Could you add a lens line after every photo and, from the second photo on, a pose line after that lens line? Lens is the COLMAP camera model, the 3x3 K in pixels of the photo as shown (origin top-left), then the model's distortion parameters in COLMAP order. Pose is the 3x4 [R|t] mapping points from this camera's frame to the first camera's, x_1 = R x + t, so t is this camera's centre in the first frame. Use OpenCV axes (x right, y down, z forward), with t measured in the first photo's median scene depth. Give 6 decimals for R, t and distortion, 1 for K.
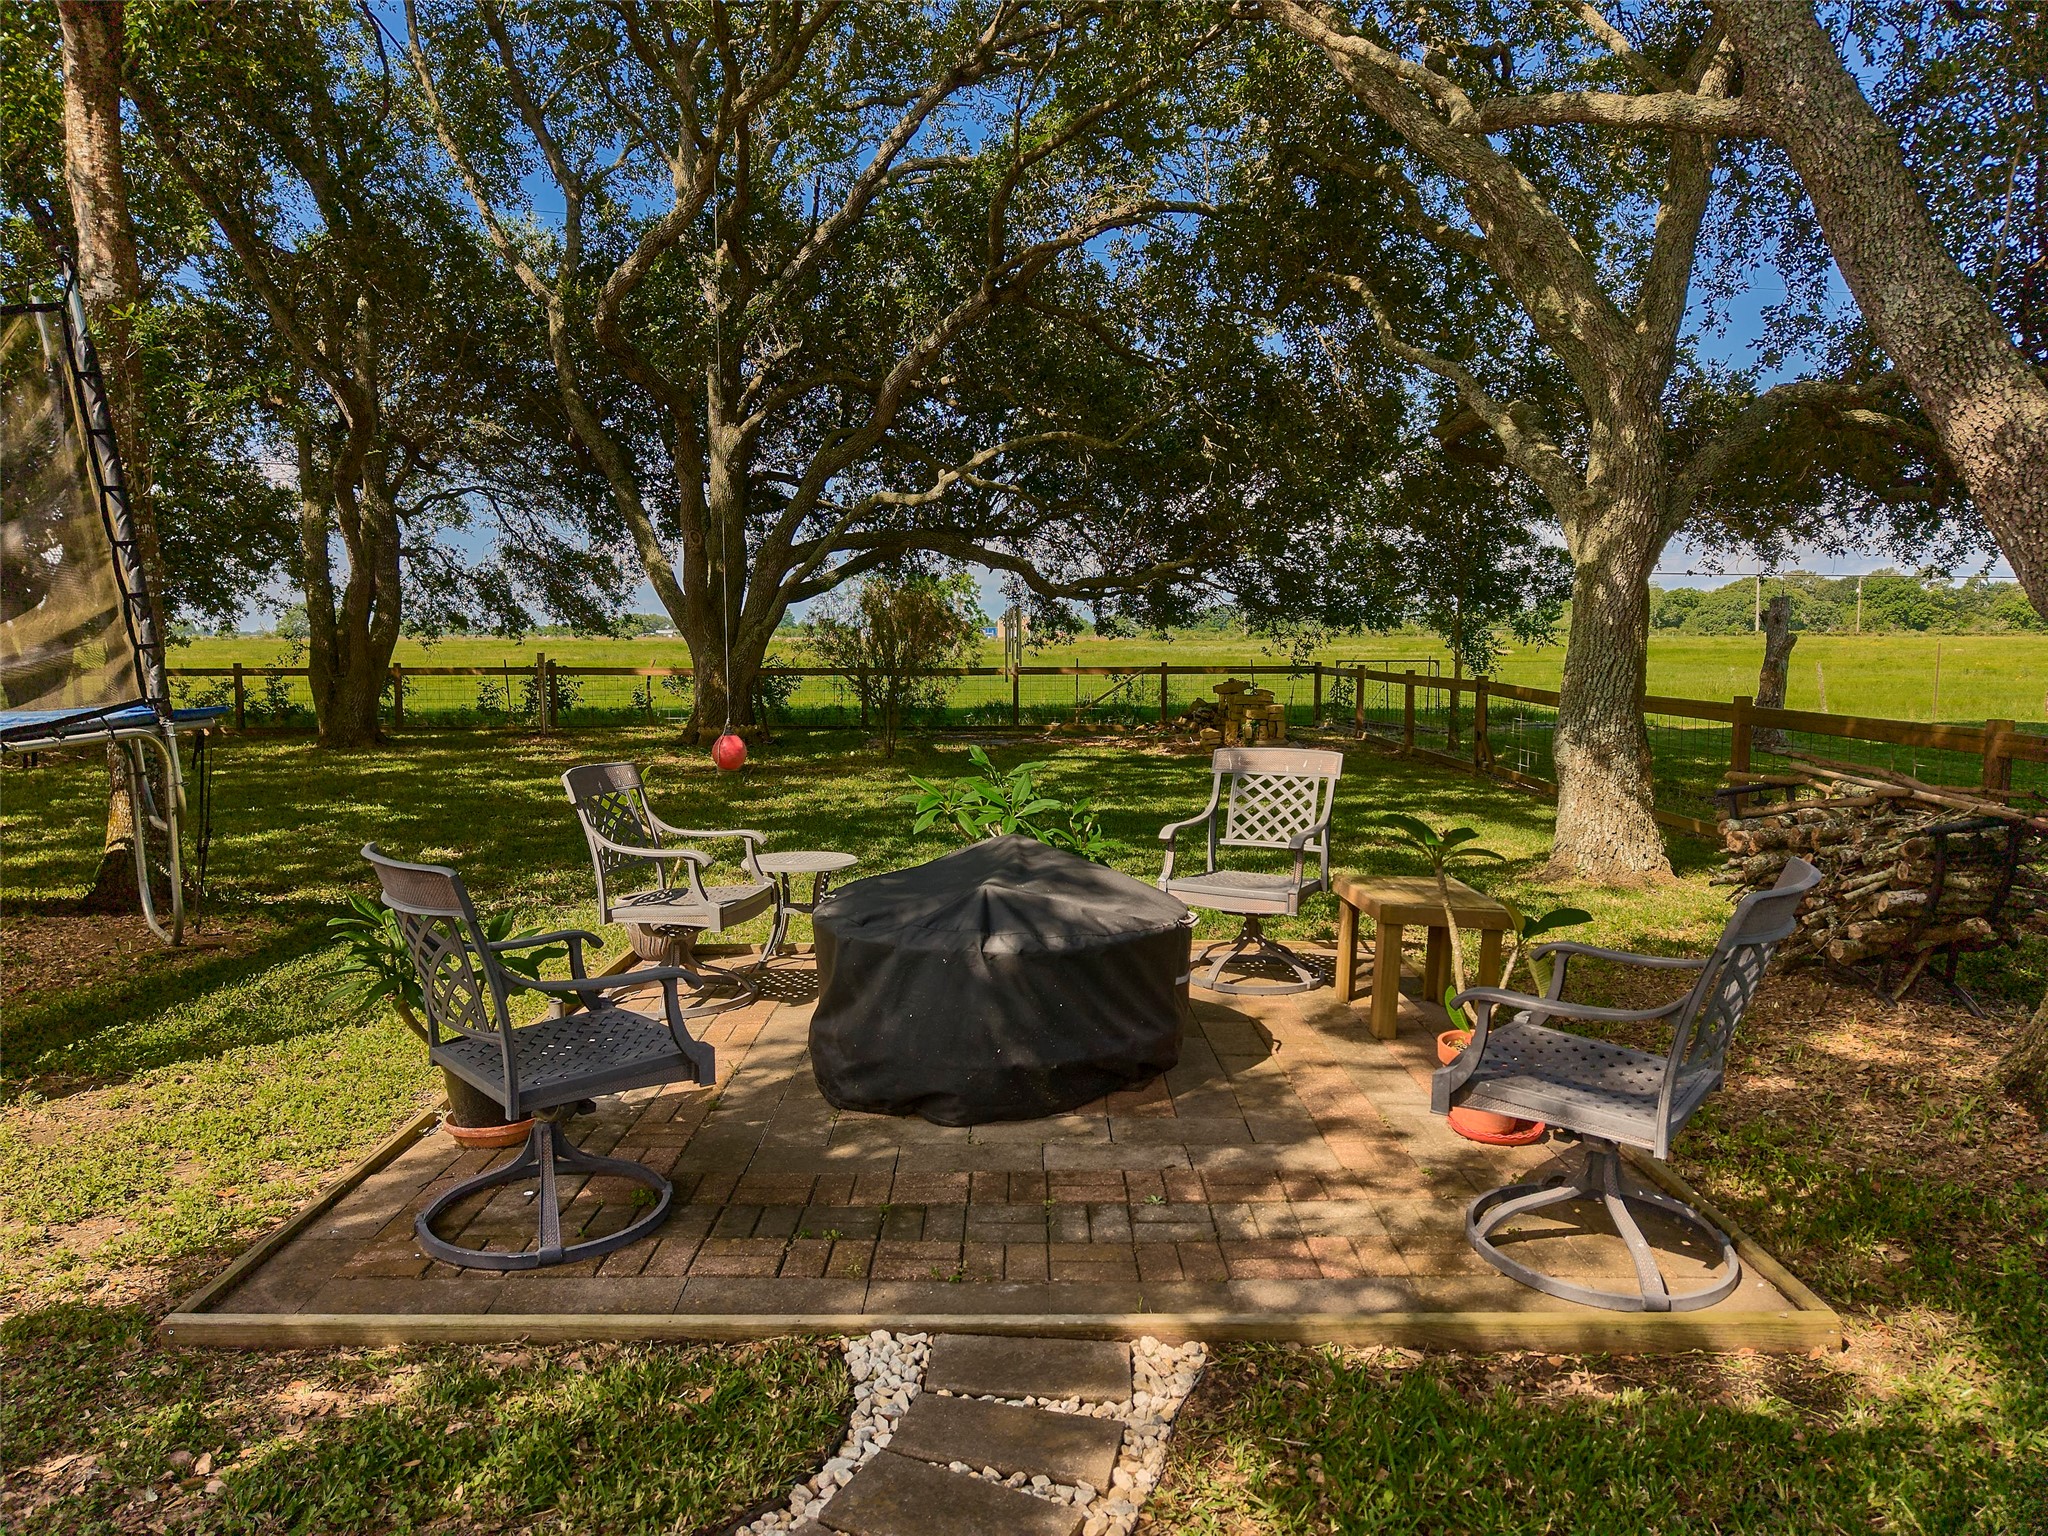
lens RADIAL K [[1361.9, 0, 1026.0], [0, 1361.9, 778.2], [0, 0, 1]] dist [0.035239, -0.041361]
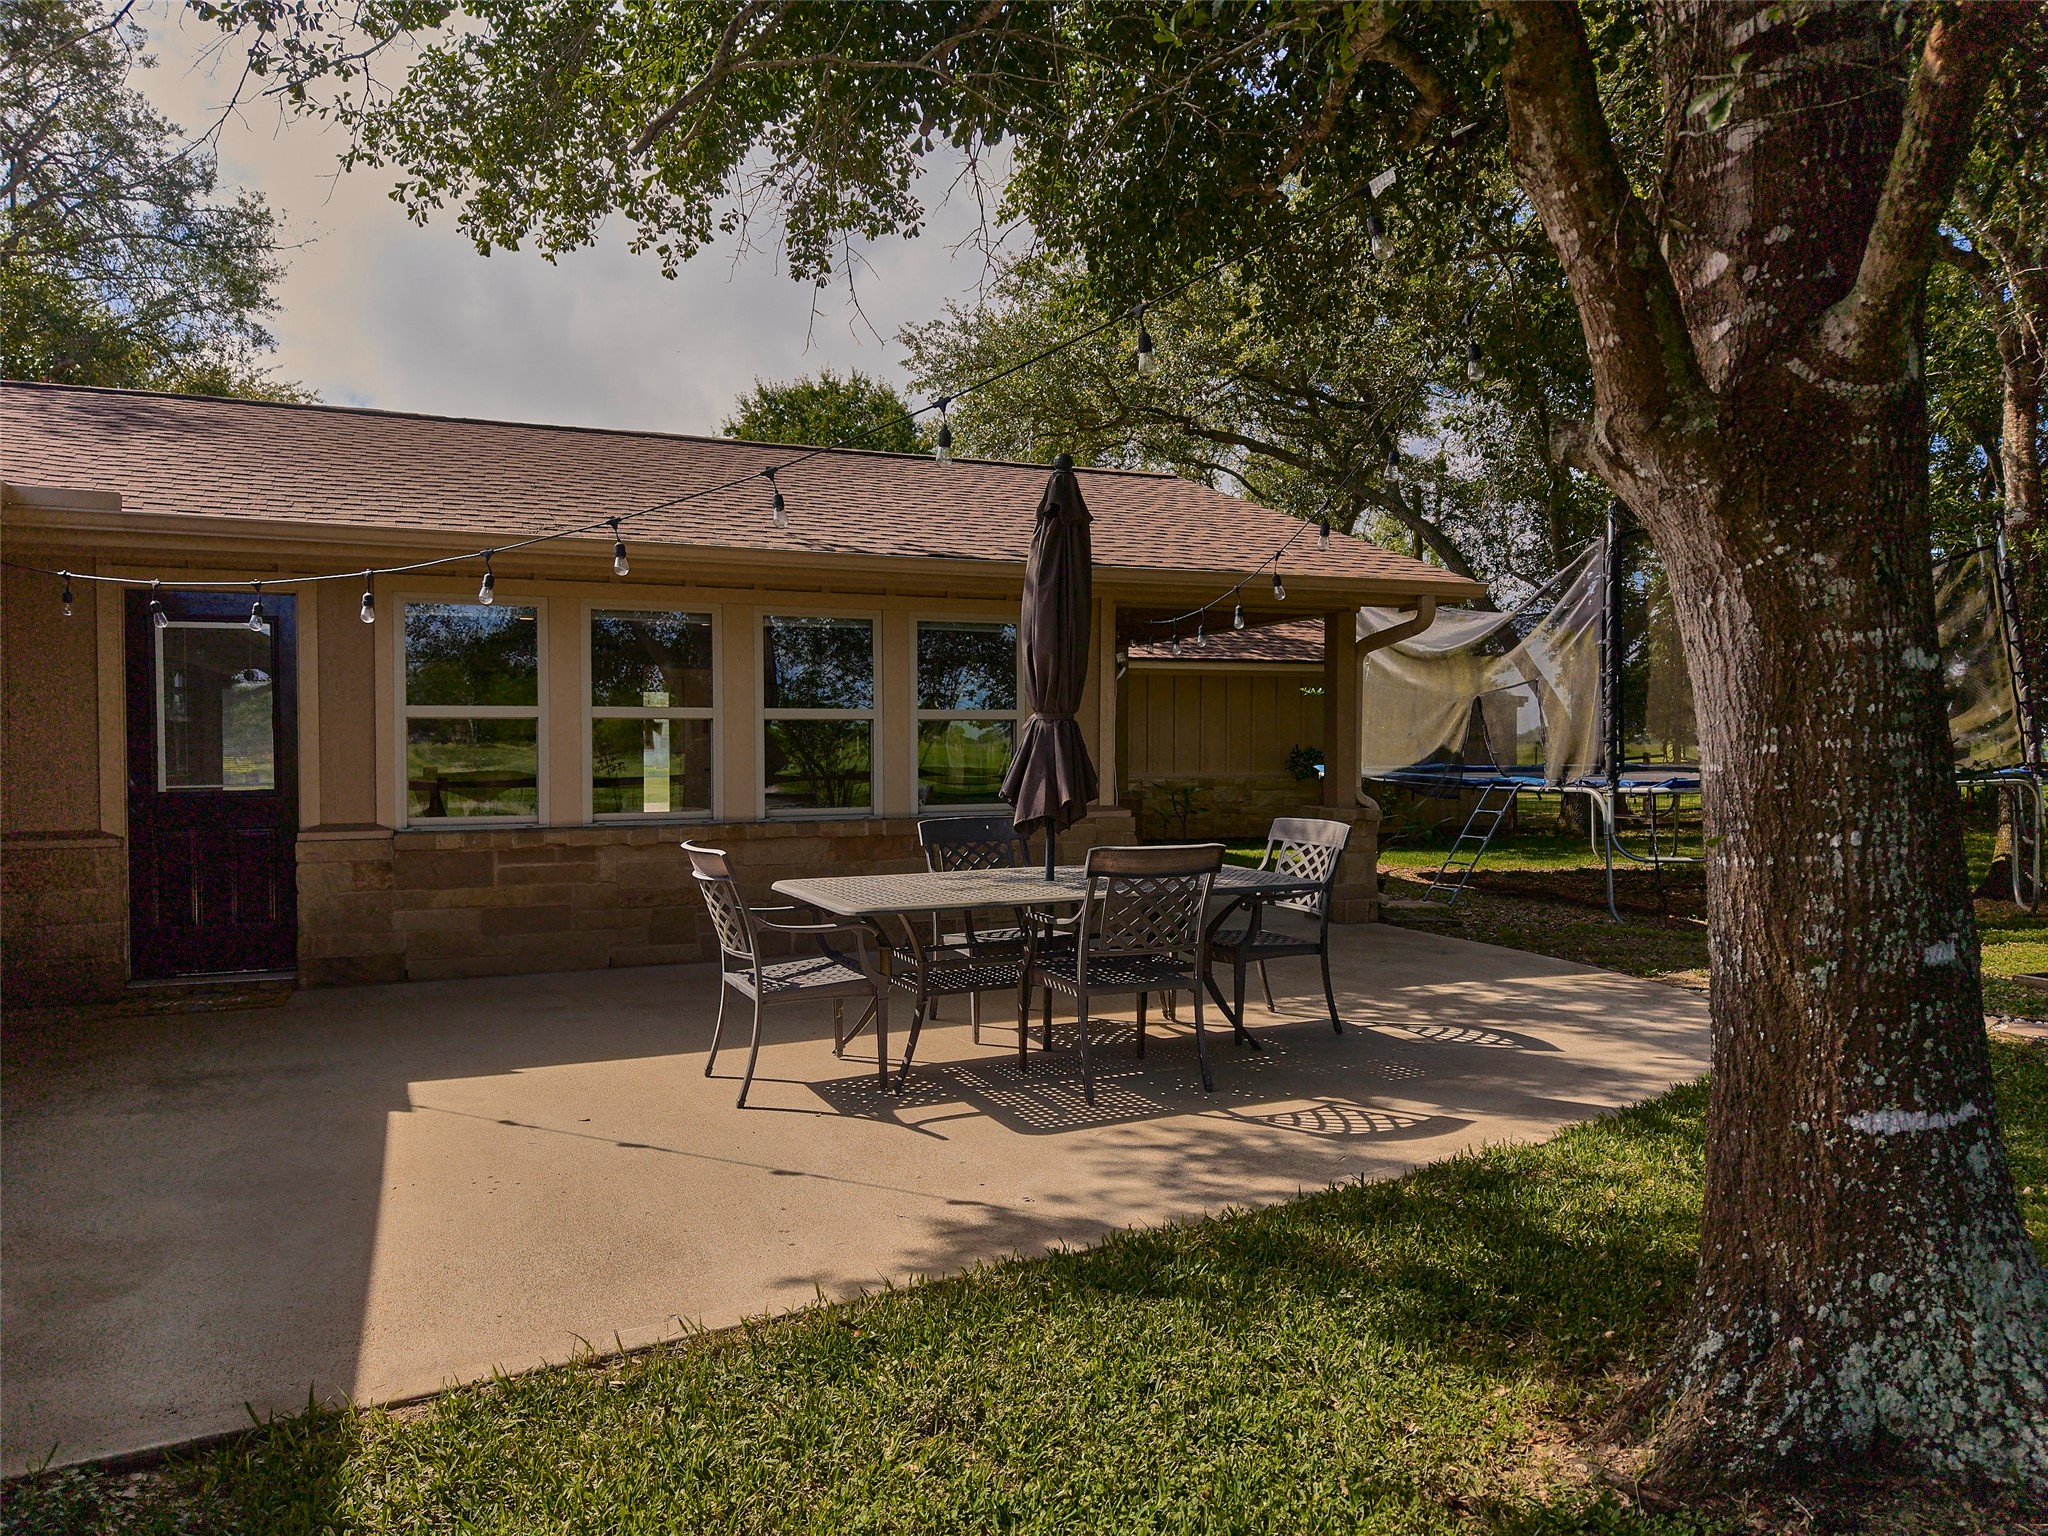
lens RADIAL K [[1370.0, 0, 1024.0], [0, 1370.0, 768.0], [0, 0, 1]] dist [0.046210, -0.035757]
pose [[0.365302, 0.014431, -0.930777, 0.154357], [-0.093252, 0.995418, -0.021165, 0.030529], [0.926207, 0.094529, 0.364973, -0.236342]]
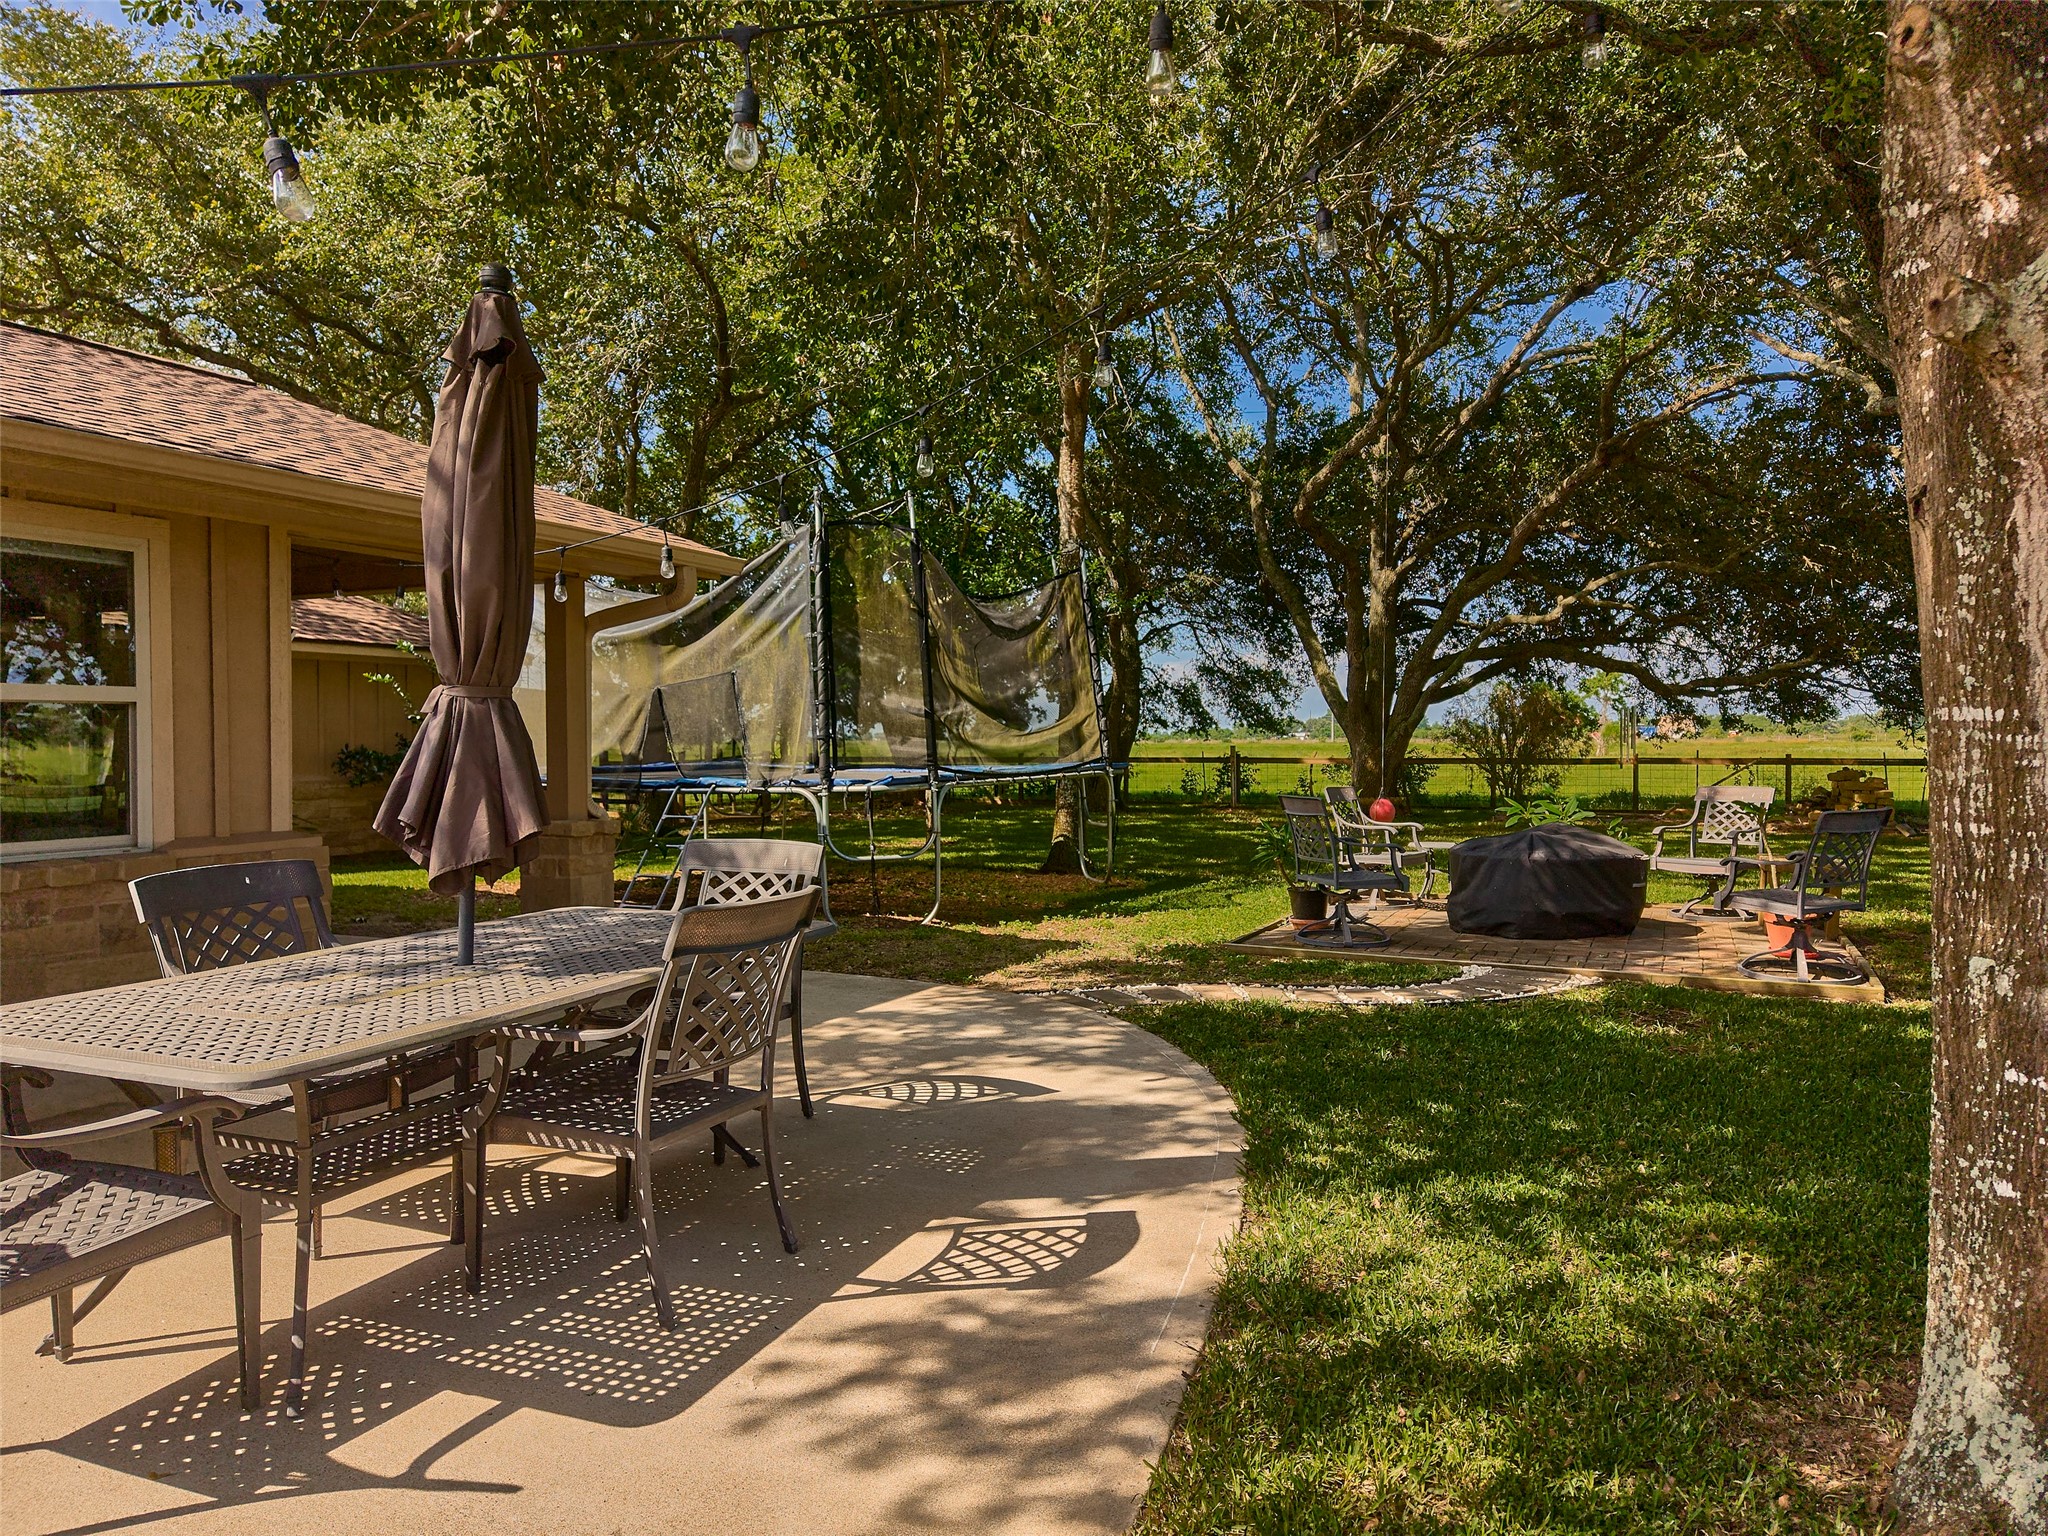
lens RADIAL K [[1361.9, 0, 1026.0], [0, 1361.9, 778.2], [0, 0, 1]] dist [0.035239, -0.041361]
pose [[0.898967, 0.009240, -0.437918, 0.037902], [-0.041881, 0.997010, -0.064937, 0.032015], [0.436009, 0.076717, 0.896667, -0.251236]]
